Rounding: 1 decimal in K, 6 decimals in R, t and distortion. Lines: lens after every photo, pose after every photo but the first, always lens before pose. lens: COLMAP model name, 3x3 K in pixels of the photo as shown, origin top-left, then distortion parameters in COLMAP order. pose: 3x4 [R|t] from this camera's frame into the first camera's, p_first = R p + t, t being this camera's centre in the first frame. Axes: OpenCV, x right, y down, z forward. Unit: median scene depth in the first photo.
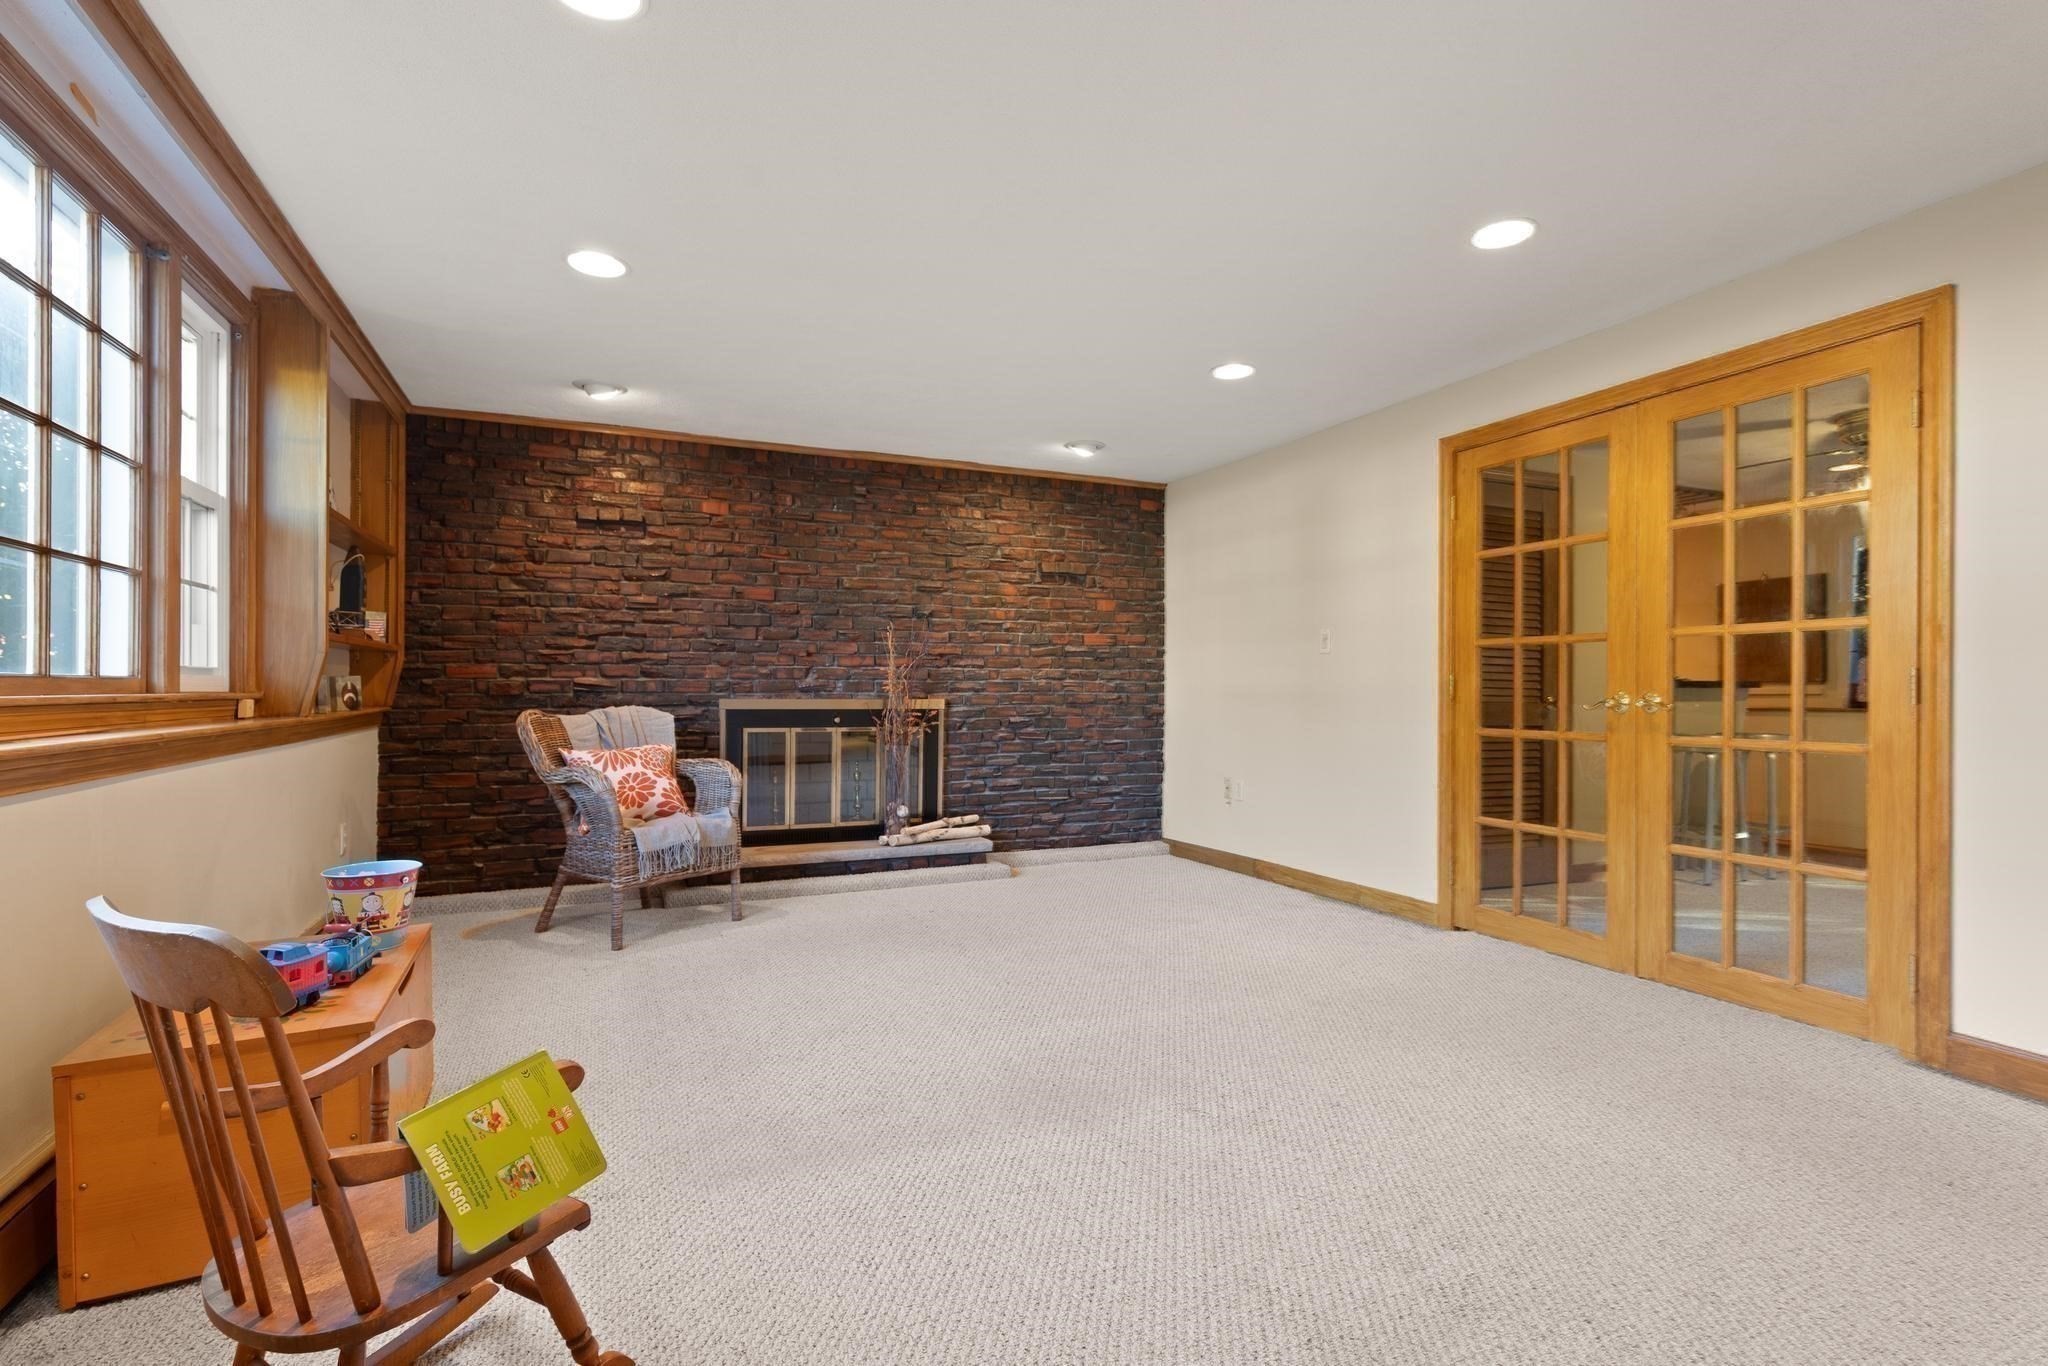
lens RADIAL K [[960.0, 0, 1025.5], [0, 960.0, 648.6], [0, 0, 1]] dist [0.001795, -0.000314]
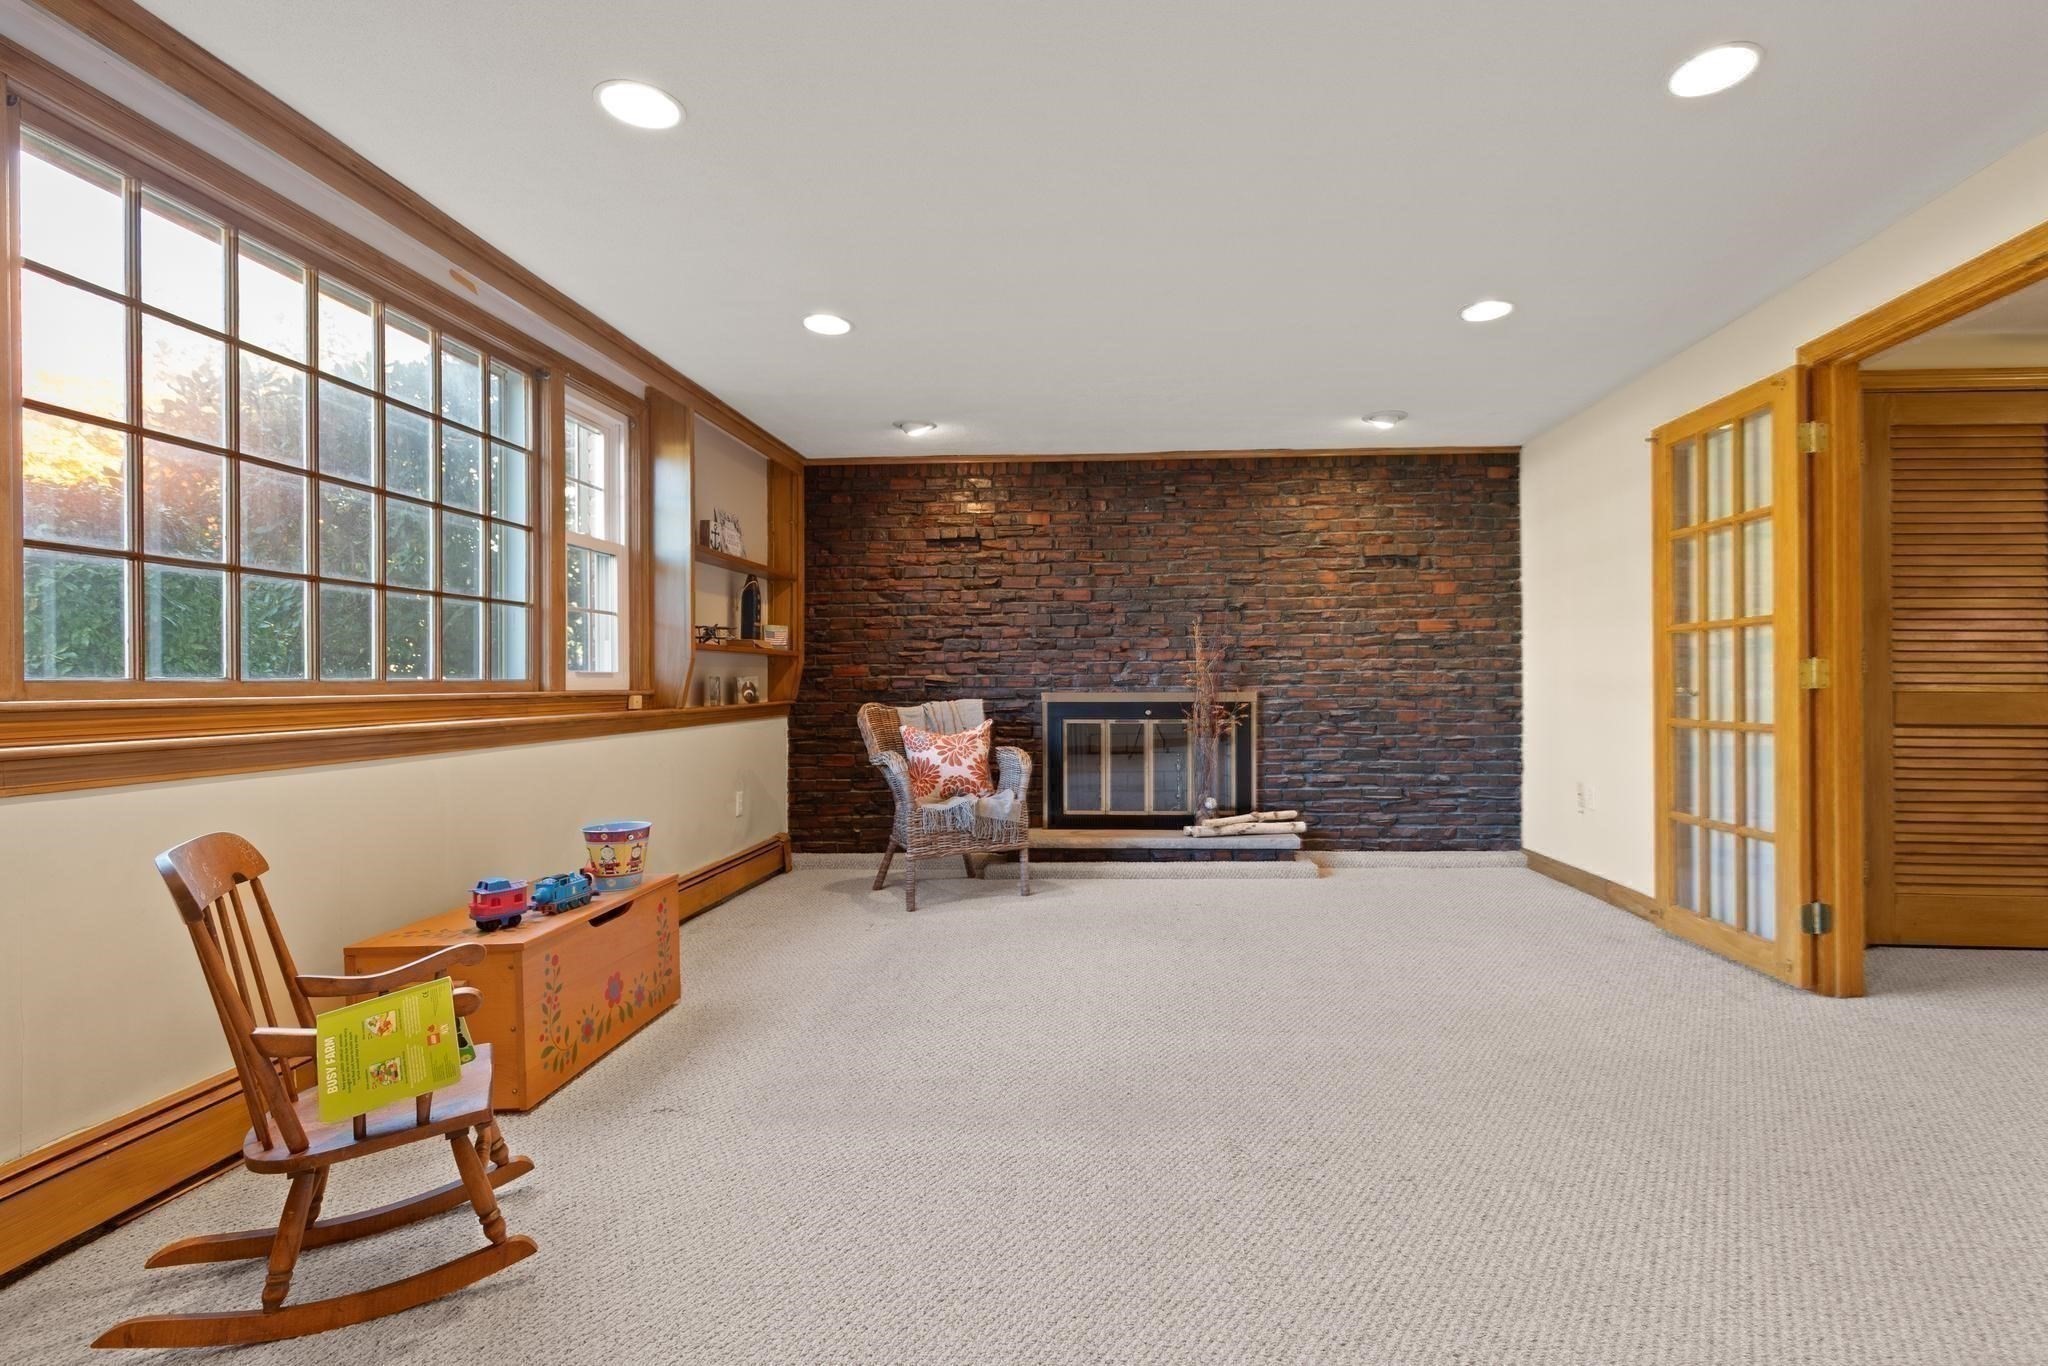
lens RADIAL K [[924.4, 0, 1056.1], [0, 924.4, 642.0], [0, 0, 1]] dist [0.002794, -0.000517]
pose [[0.896672, -0.029192, -0.441732, 0.159751], [0.028742, 0.999557, -0.007713, 0.002864], [0.441762, -0.005780, 0.897114, 0.057583]]
